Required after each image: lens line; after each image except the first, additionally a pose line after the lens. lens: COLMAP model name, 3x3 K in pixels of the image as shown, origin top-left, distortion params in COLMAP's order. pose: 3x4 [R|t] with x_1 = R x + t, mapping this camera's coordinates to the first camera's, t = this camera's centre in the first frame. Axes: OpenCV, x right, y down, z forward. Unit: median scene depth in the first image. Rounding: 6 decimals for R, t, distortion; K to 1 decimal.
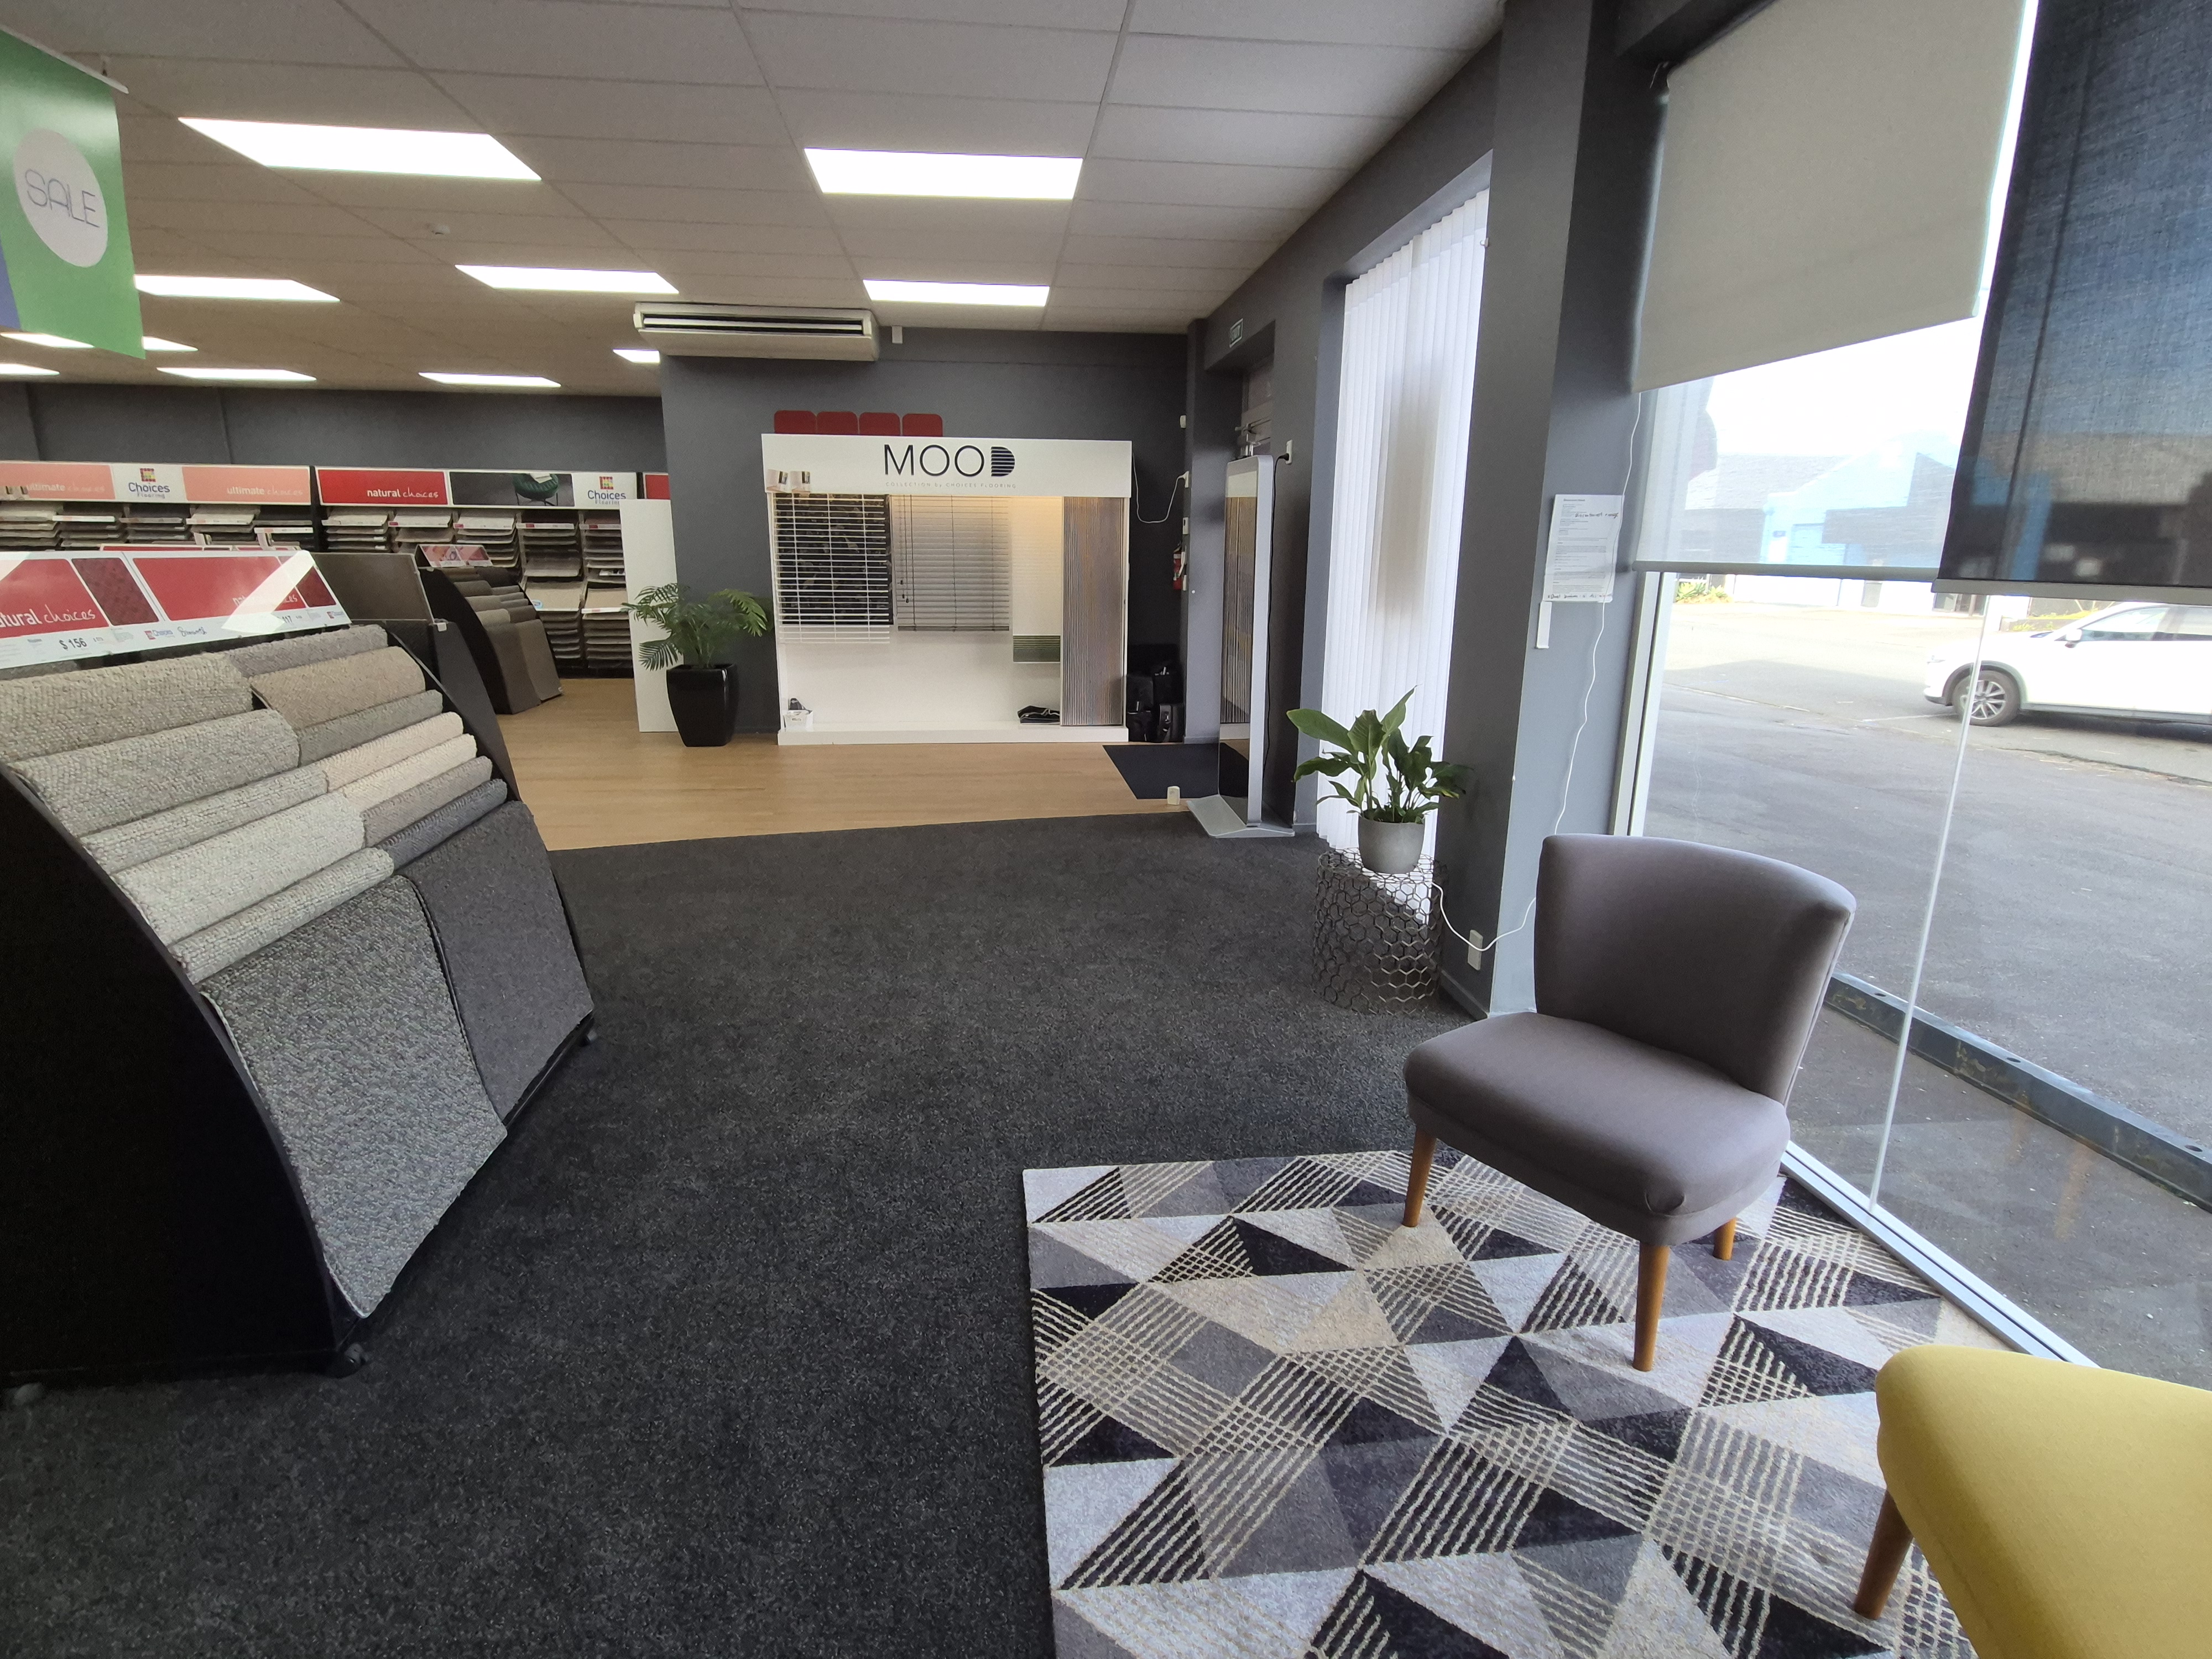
lens RADIAL K [[1155.4, 0, 1106.0], [0, 1155.4, 829.5], [0, 0, 1]] dist [-0.002295, 0.000896]
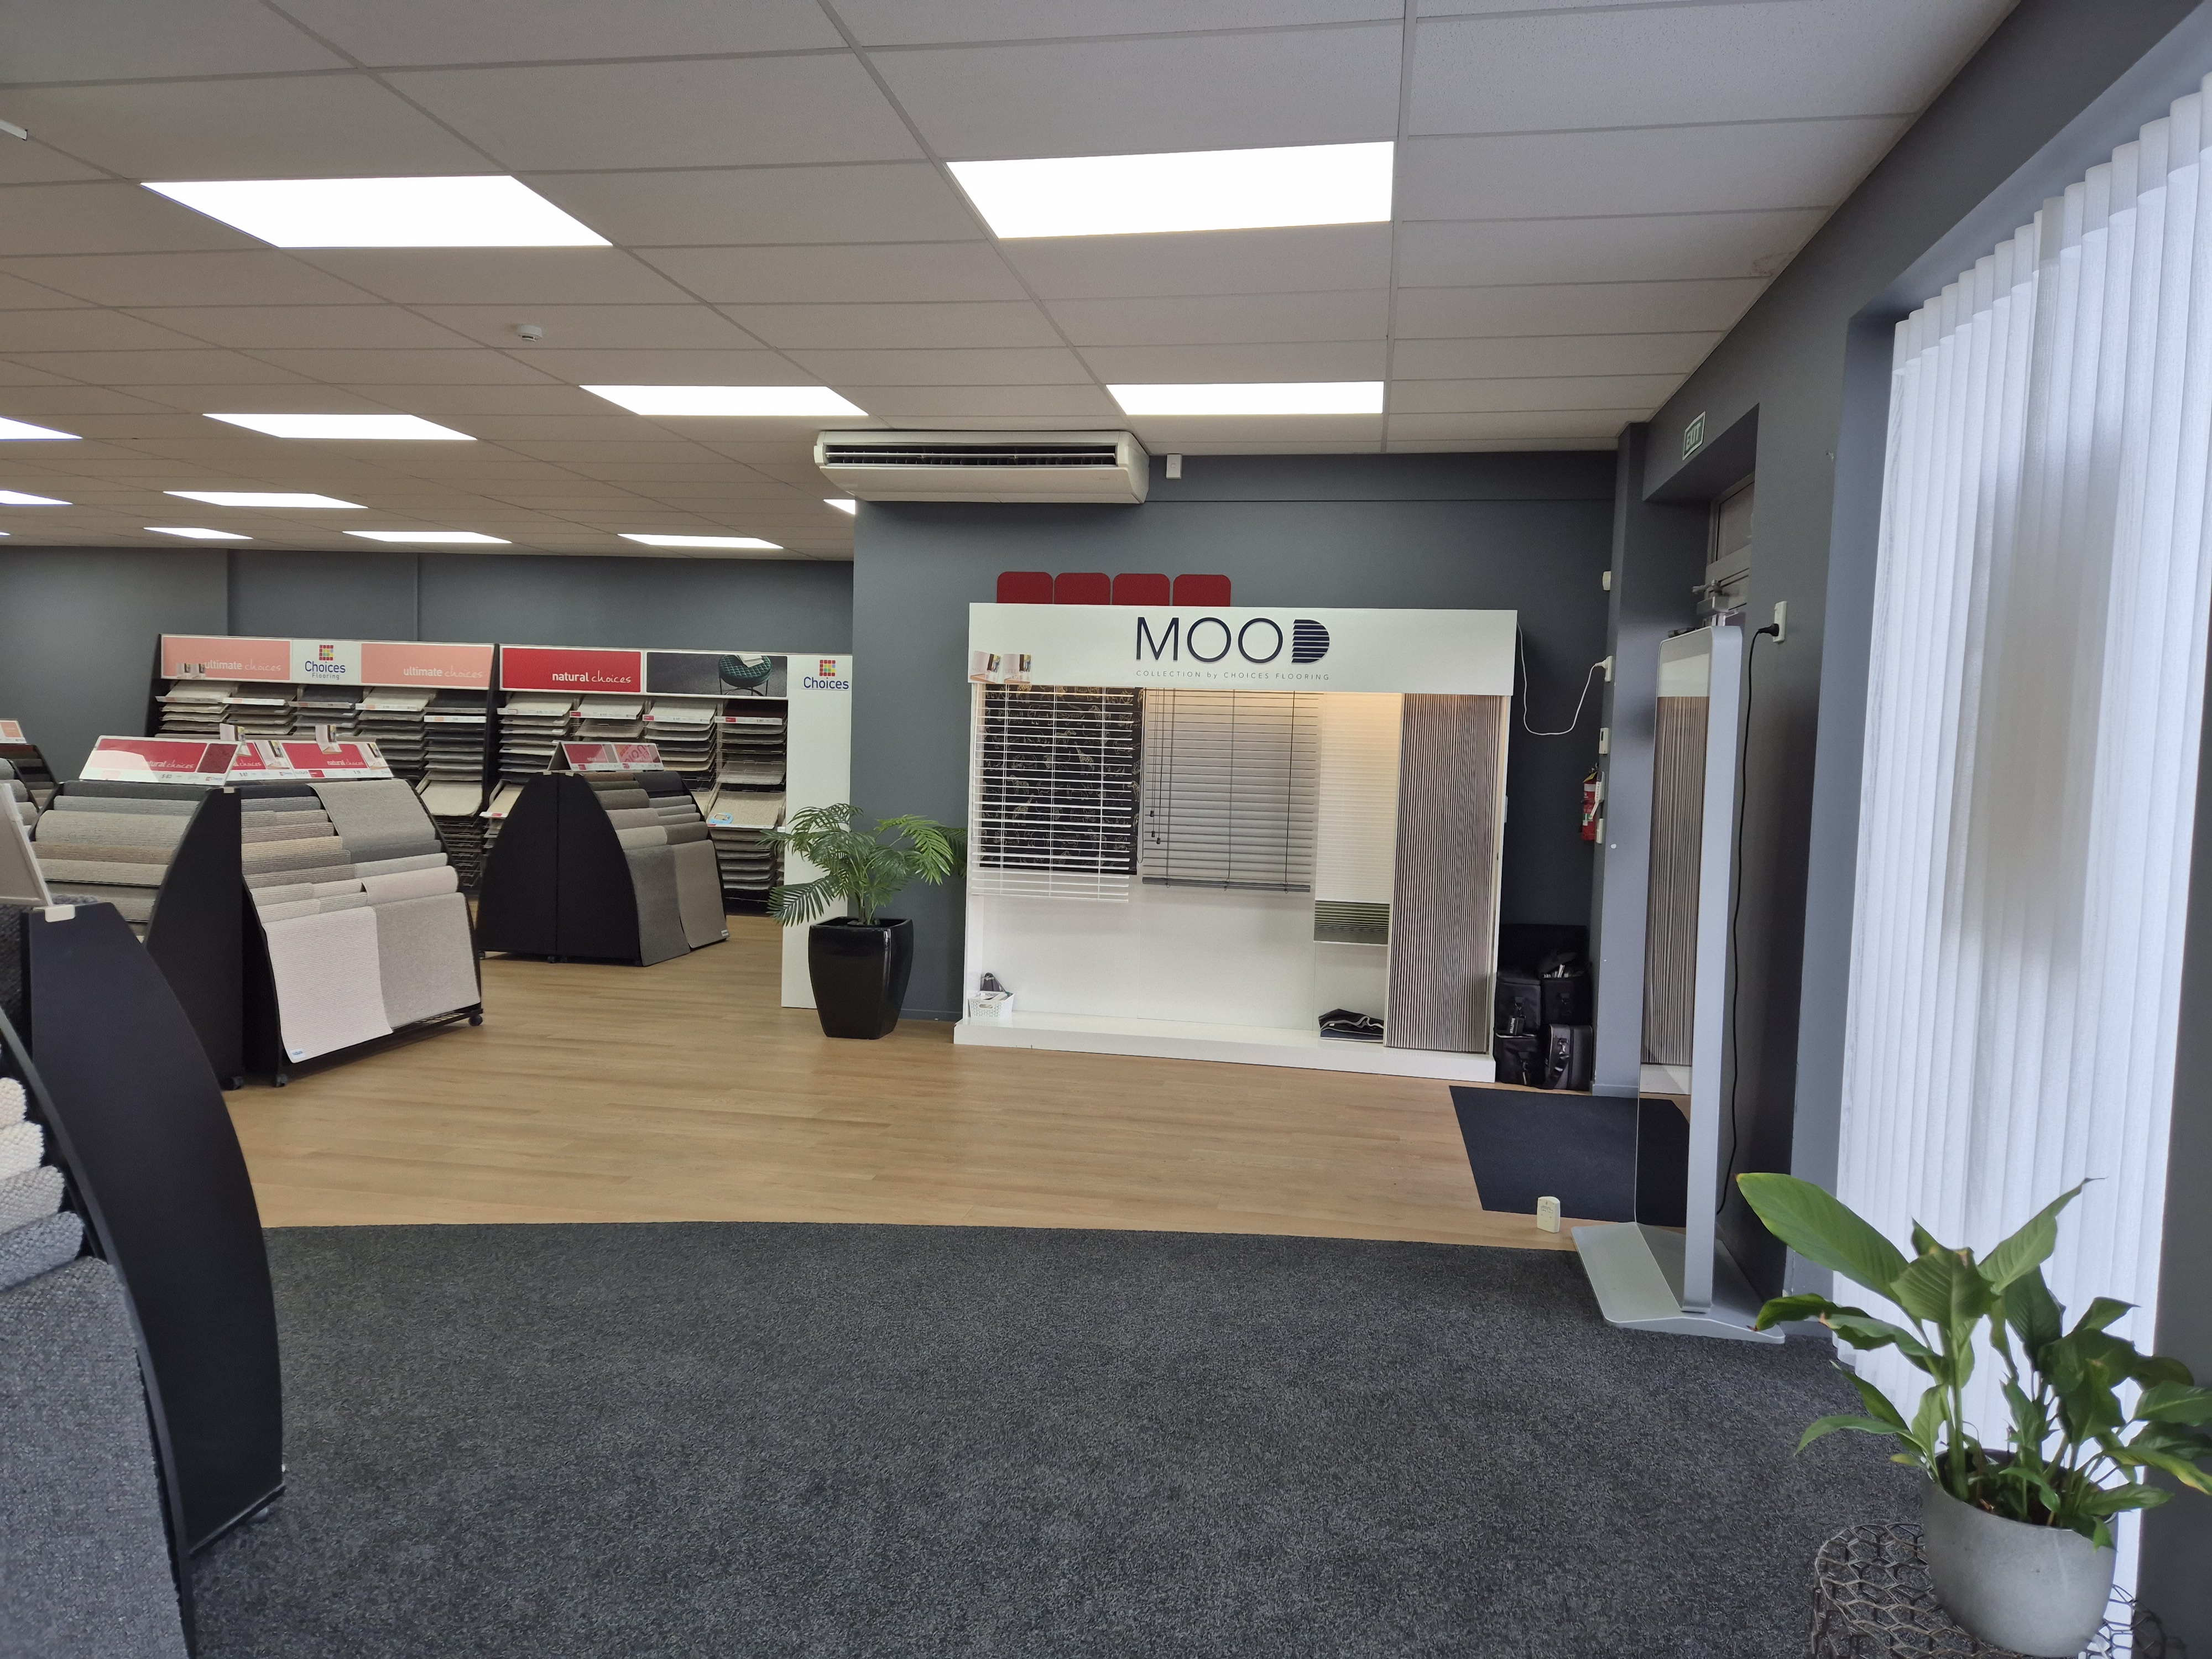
lens RADIAL K [[1466.3, 0, 1106.0], [0, 1466.3, 829.5], [0, 0, 1]] dist [0.074846, -0.075306]
pose [[0.957649, 0.038892, -0.285299, 0.041676], [-0.090646, 0.981177, -0.170515, -0.057543], [0.273297, 0.189155, 0.943149, 0.190774]]
